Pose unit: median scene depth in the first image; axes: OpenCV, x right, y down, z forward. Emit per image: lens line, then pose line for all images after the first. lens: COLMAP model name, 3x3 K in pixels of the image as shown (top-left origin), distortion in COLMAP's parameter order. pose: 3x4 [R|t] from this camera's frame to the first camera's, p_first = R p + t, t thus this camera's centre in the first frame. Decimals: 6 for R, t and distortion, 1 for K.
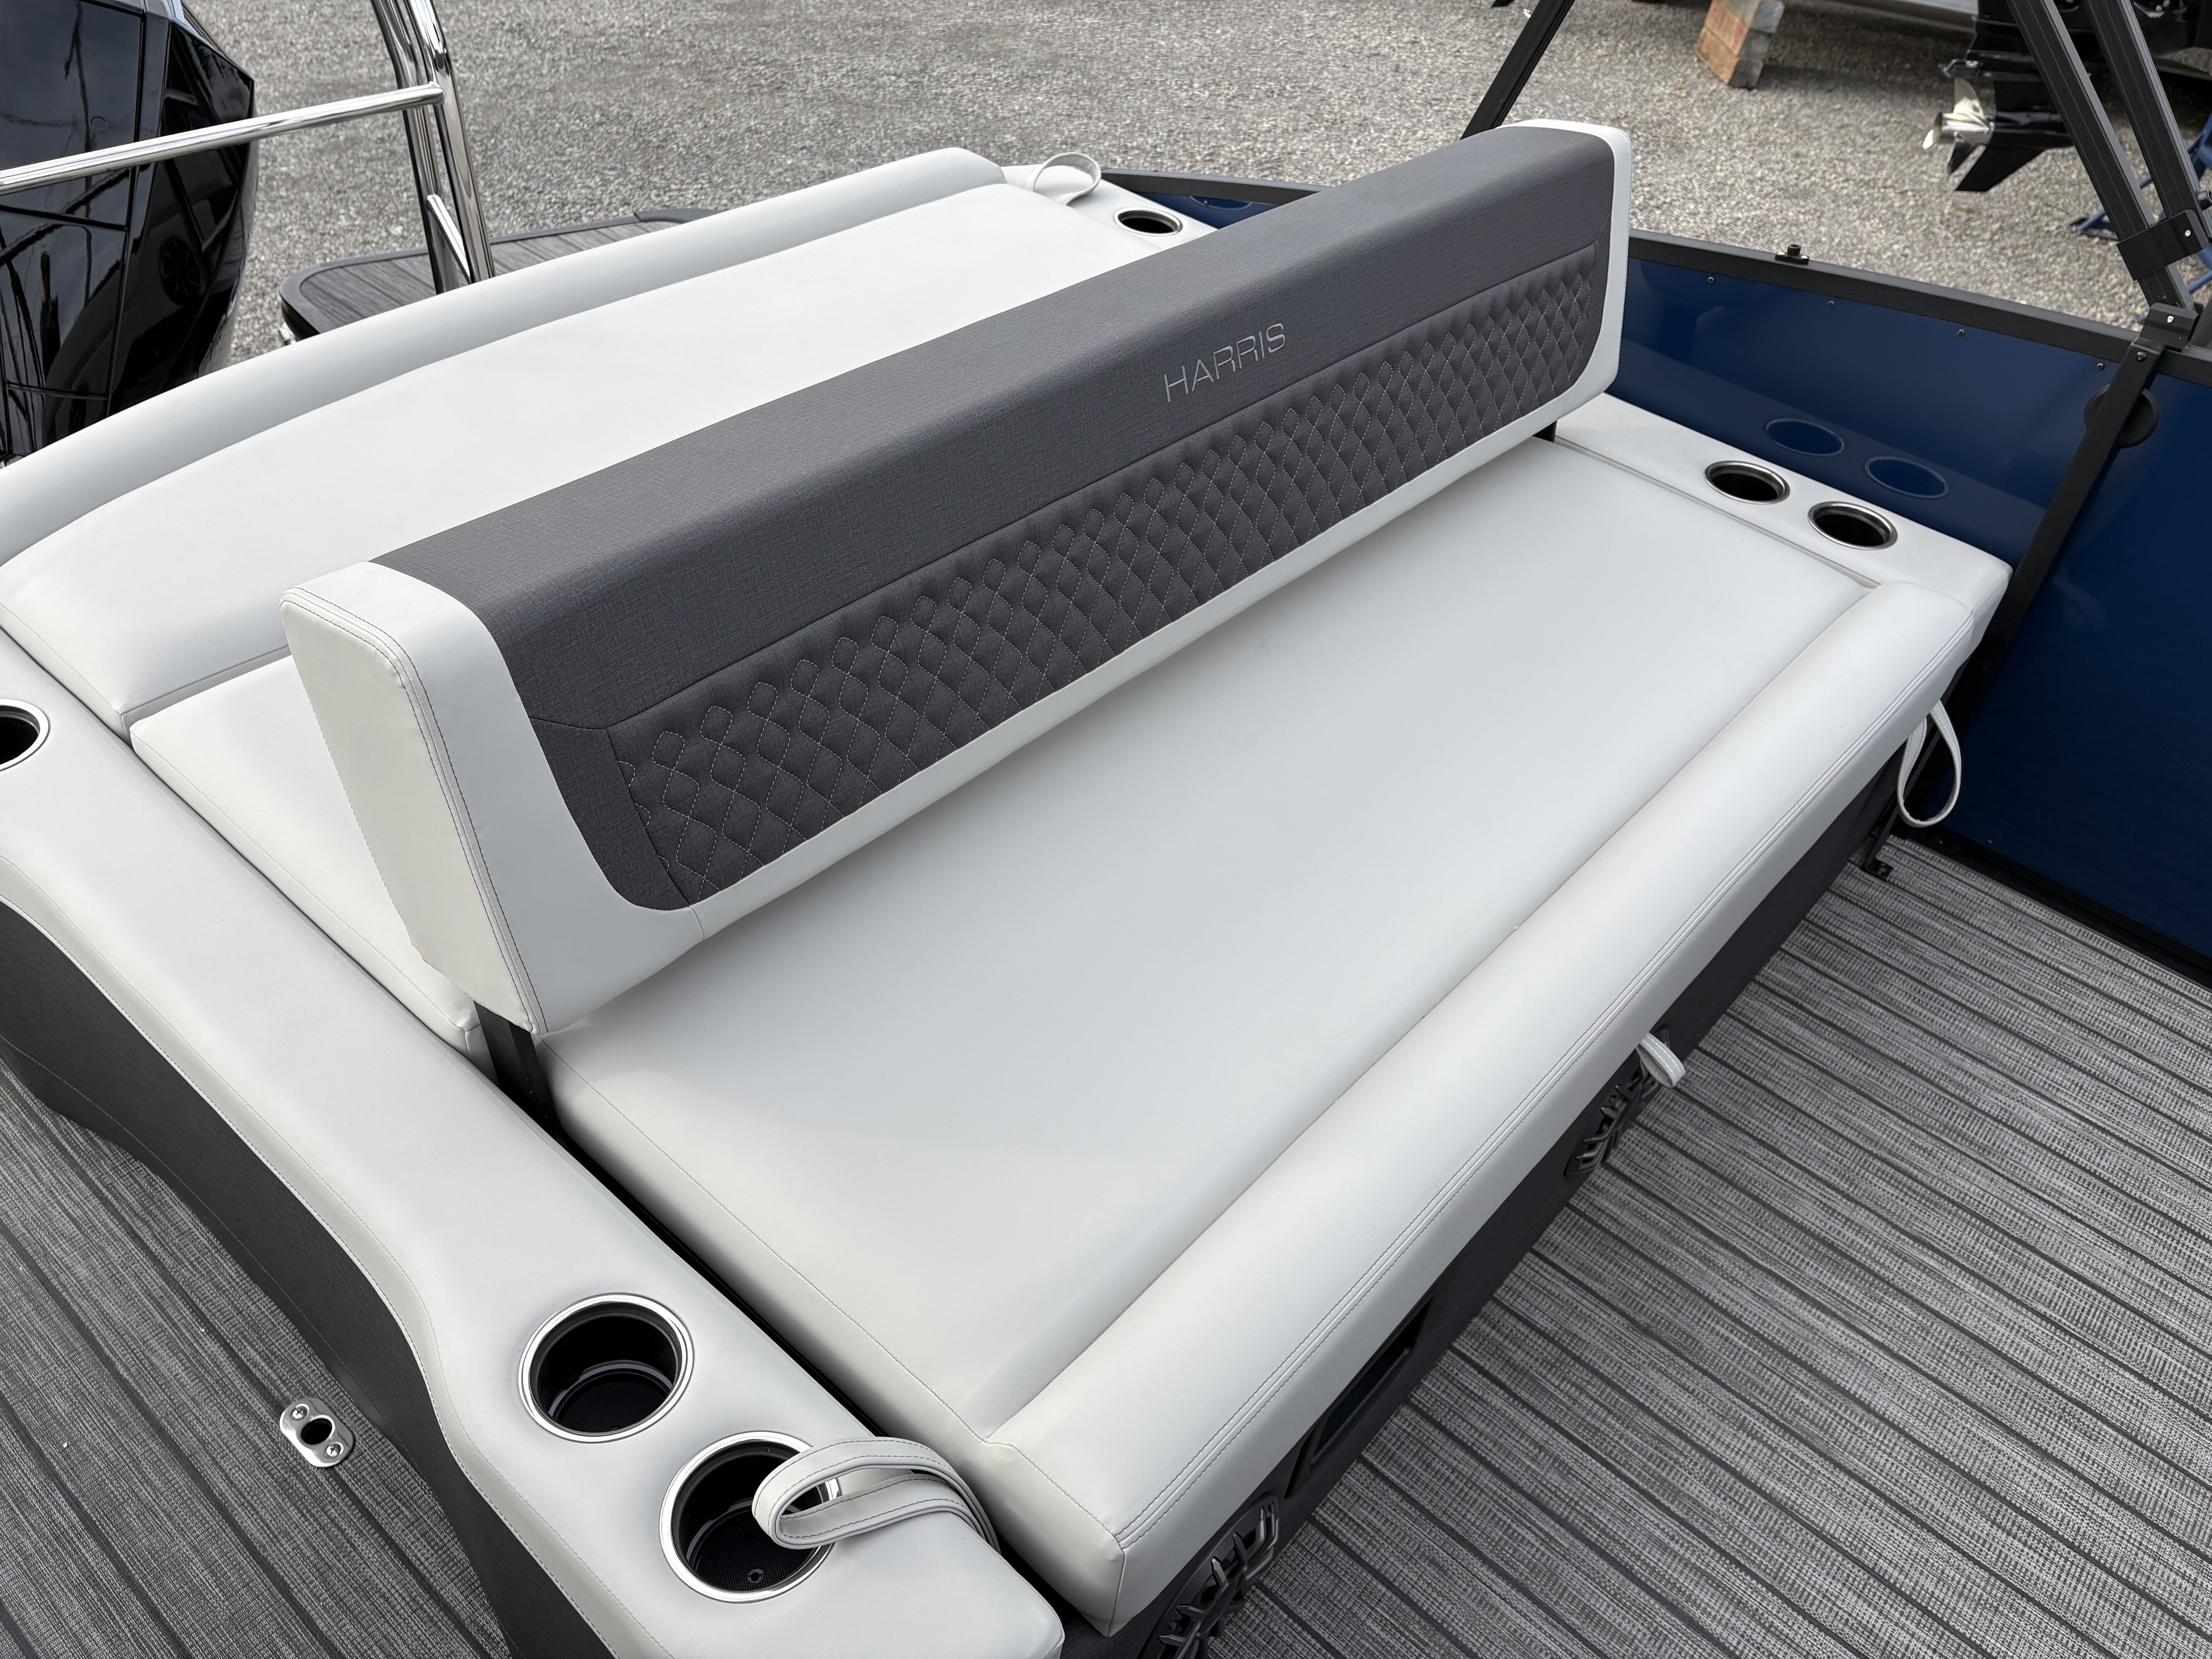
lens RADIAL K [[1675.2, 0, 1089.0], [0, 1675.2, 836.4], [0, 0, 1]] dist [0.048913, -0.043401]
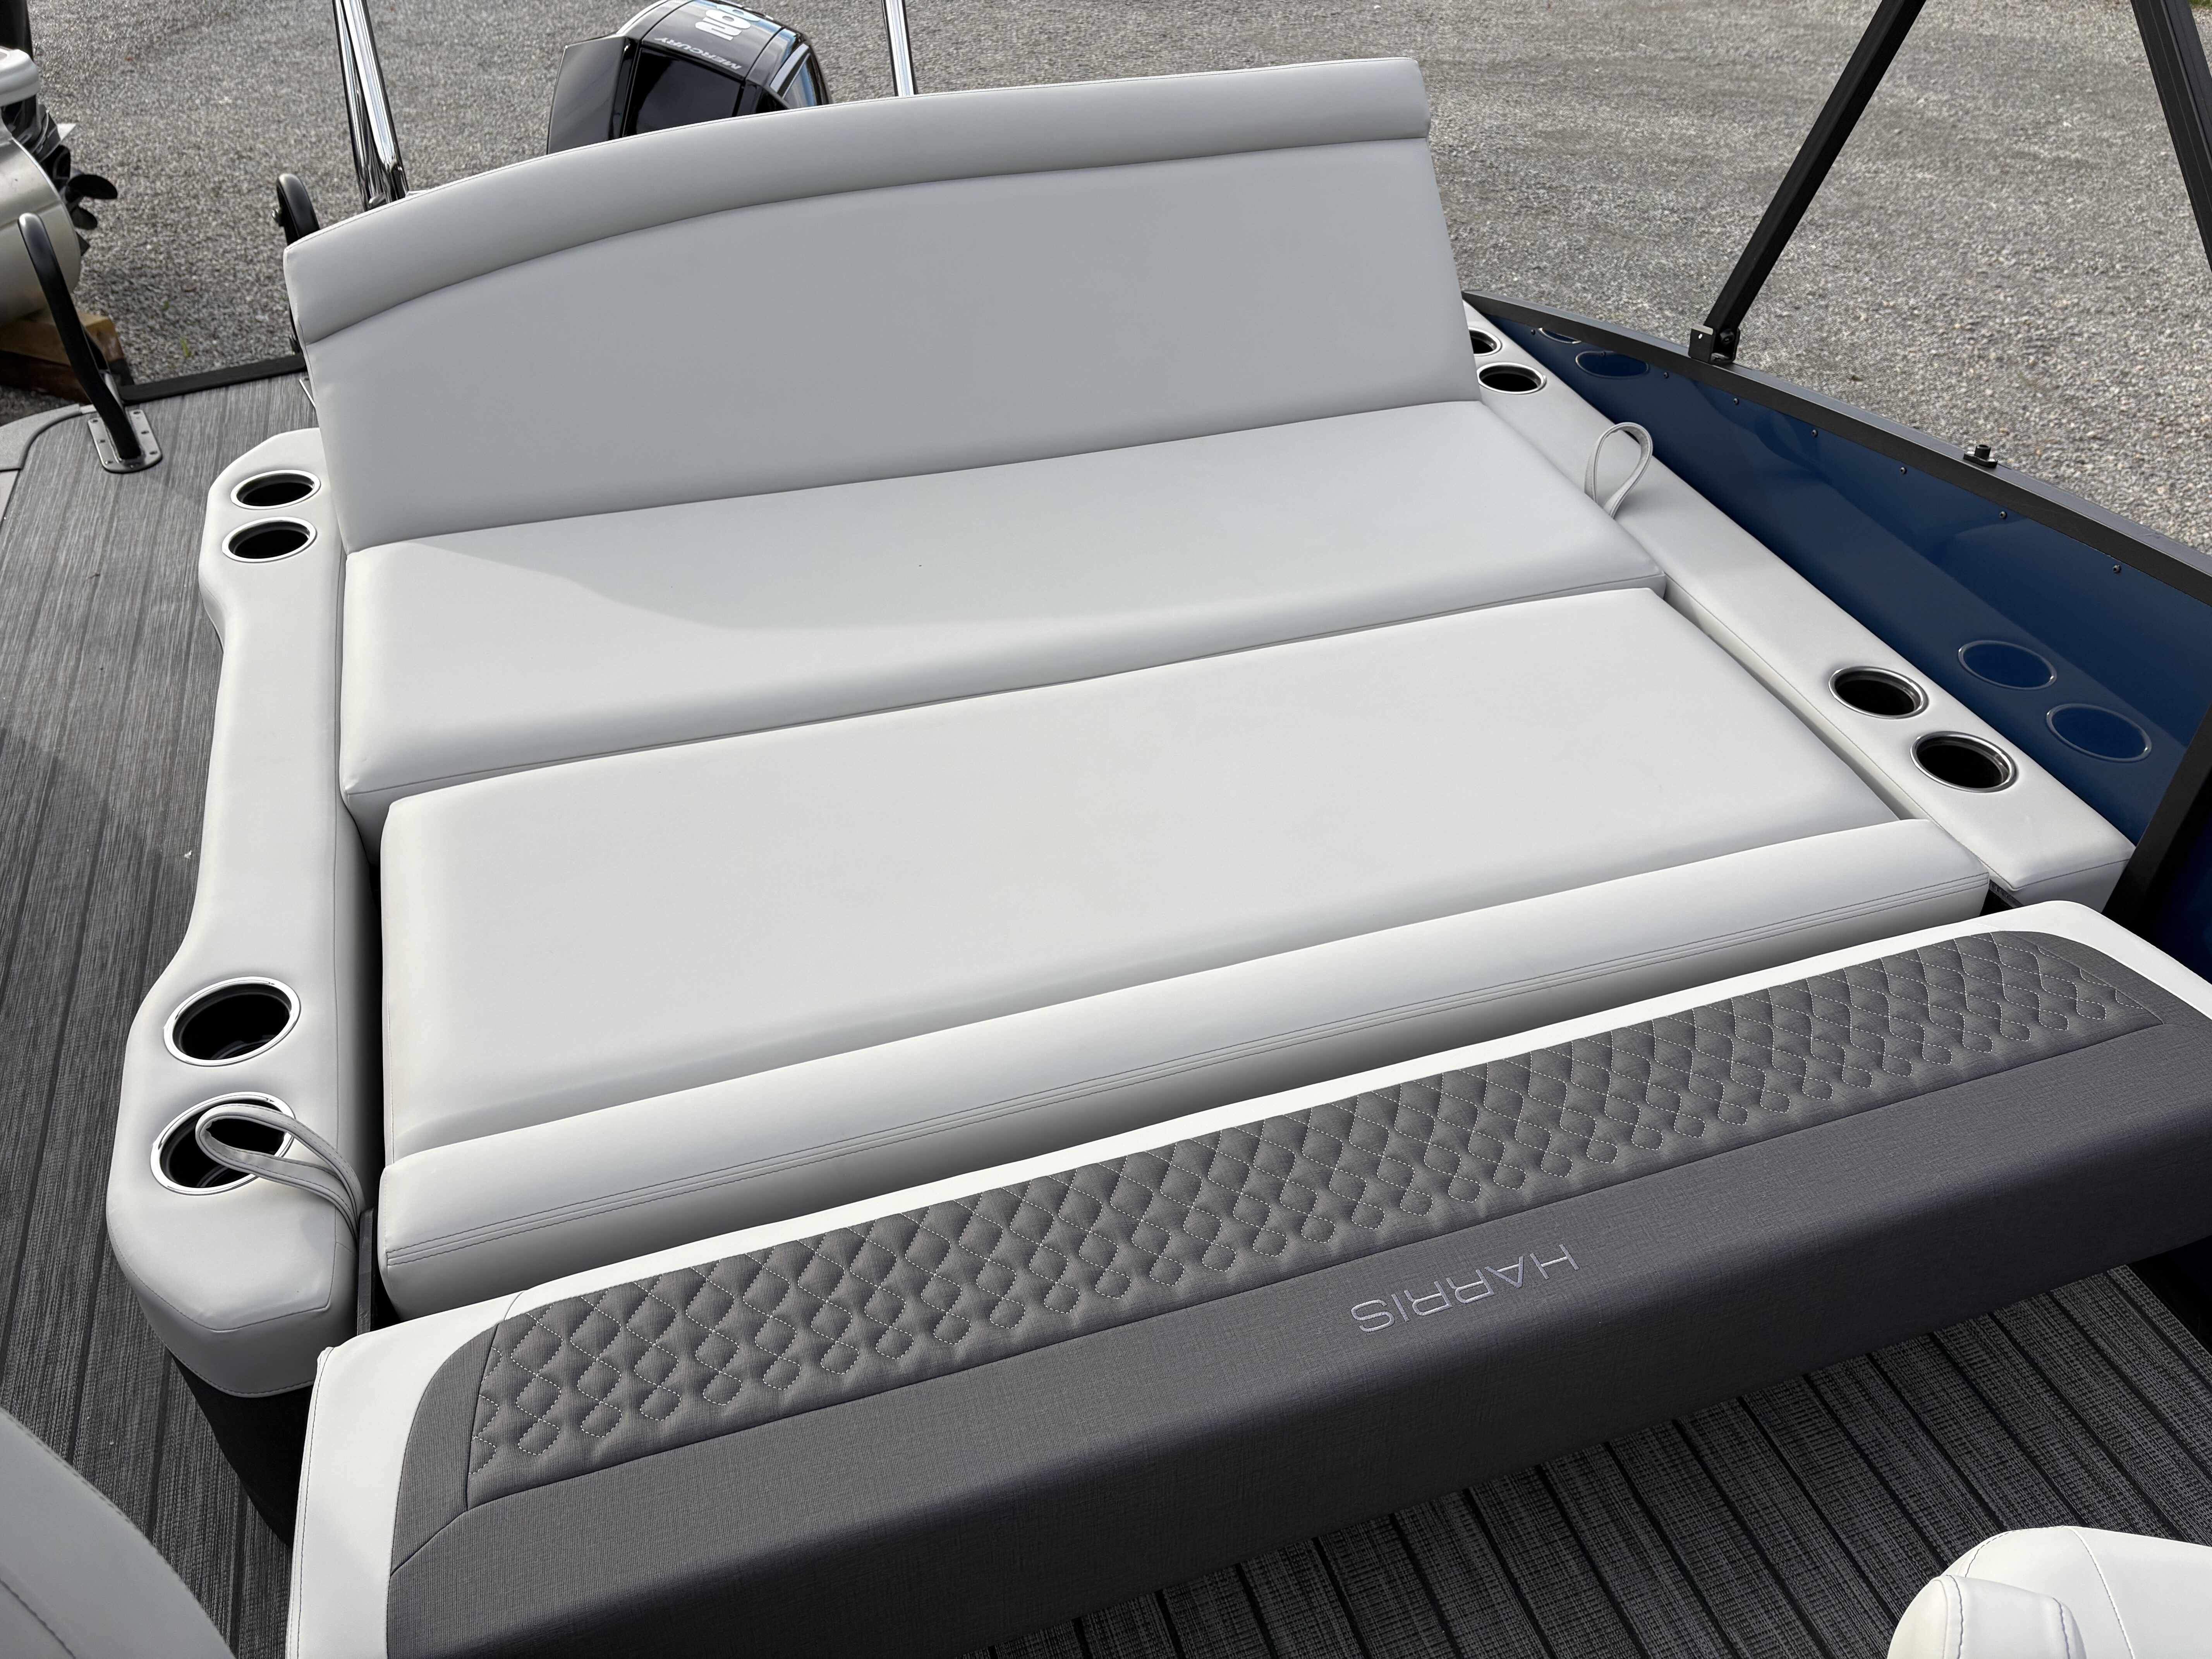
lens RADIAL K [[1675.2, 0, 1089.8], [0, 1675.2, 823.4], [0, 0, 1]] dist [0.048913, -0.043401]
pose [[0.859476, 0.260660, -0.439723, 0.535944], [-0.289806, 0.957085, 0.000893, -0.025779], [0.421085, 0.126667, 0.898133, 0.024394]]
